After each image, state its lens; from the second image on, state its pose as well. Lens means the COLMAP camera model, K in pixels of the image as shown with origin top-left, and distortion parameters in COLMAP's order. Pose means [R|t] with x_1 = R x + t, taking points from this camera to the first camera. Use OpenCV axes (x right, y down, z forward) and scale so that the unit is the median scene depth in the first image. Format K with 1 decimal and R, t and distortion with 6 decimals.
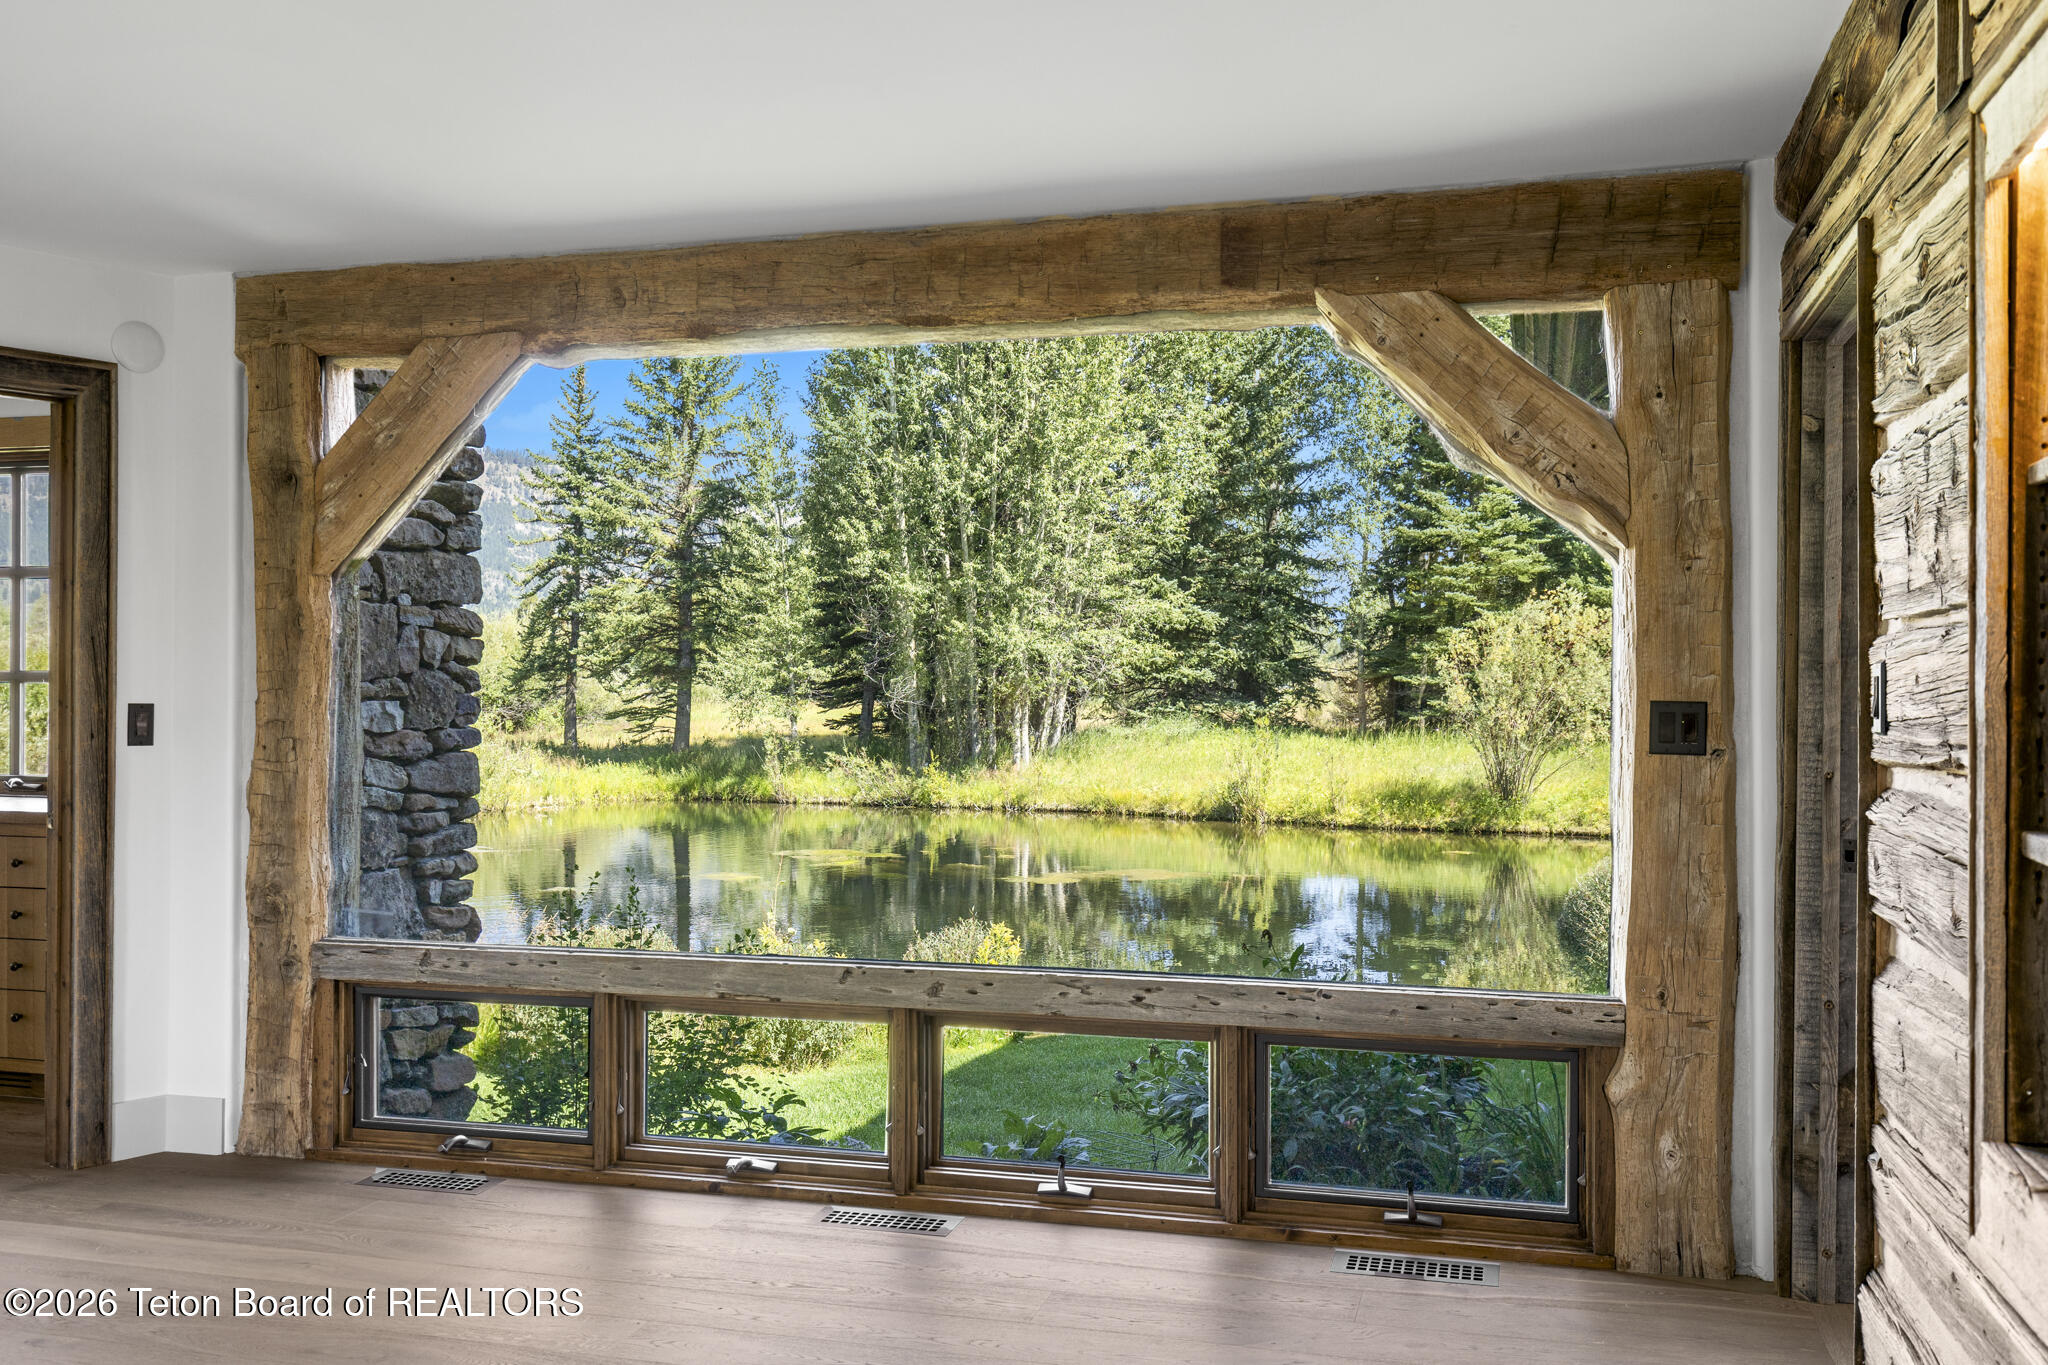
lens RADIAL K [[1708.0, 0, 1017.9], [0, 1708.0, 679.6], [0, 0, 1]] dist [0.007824, -0.011161]
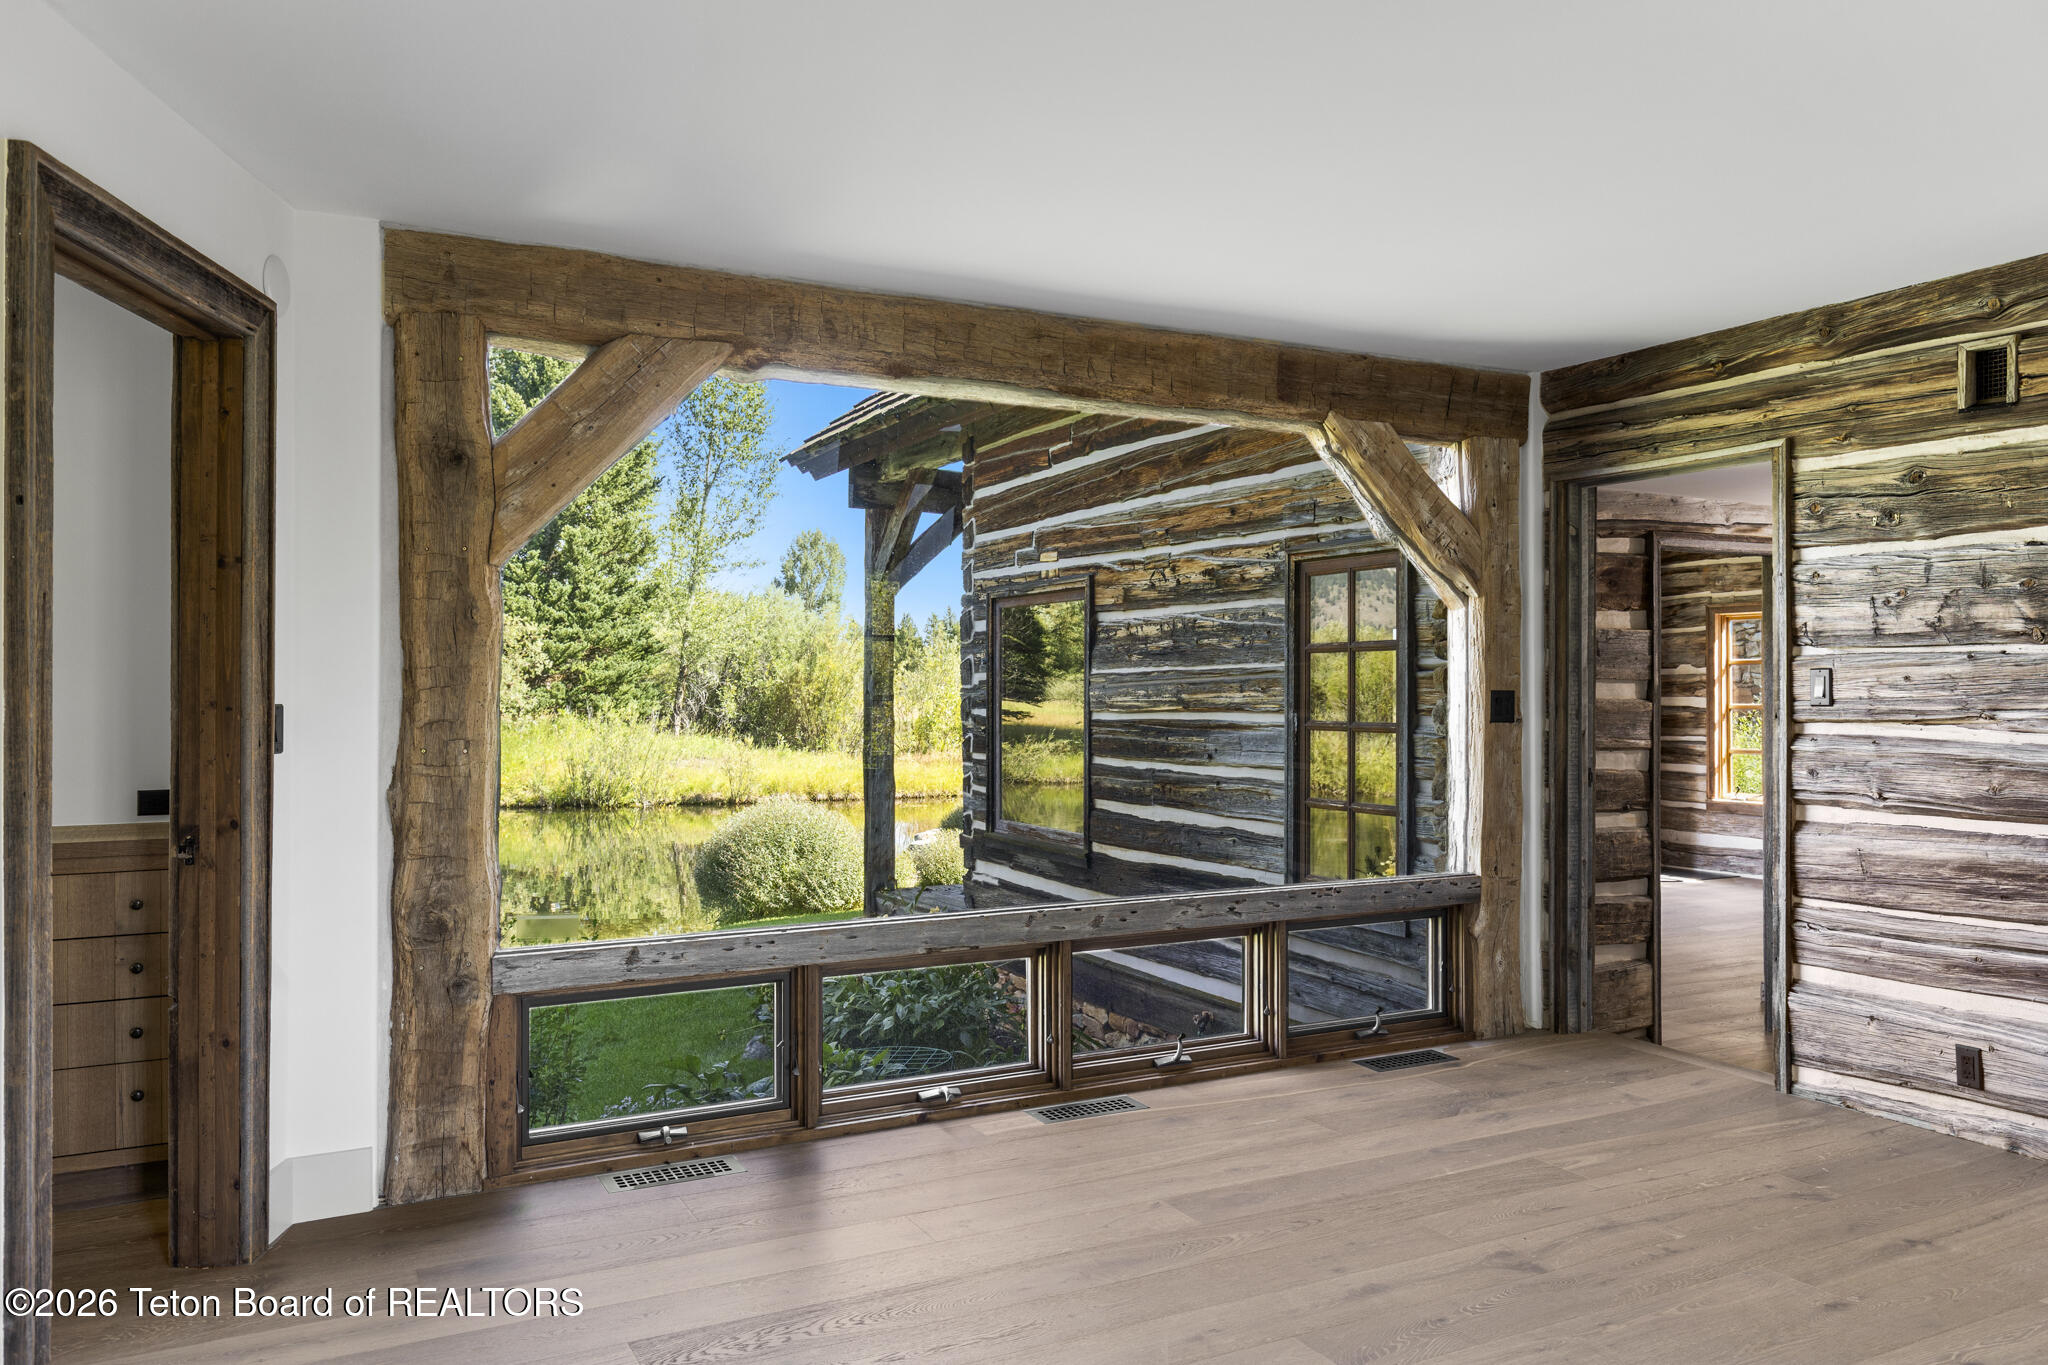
lens RADIAL K [[1510.2, 0, 1021.2], [0, 1510.2, 671.3], [0, 0, 1]] dist [0.000998, 0.003796]
pose [[0.729115, 0.002263, 0.684387, -0.810082], [-0.002156, 0.999997, -0.001010, -0.002822], [-0.684388, -0.000739, 0.729118, 0.209430]]
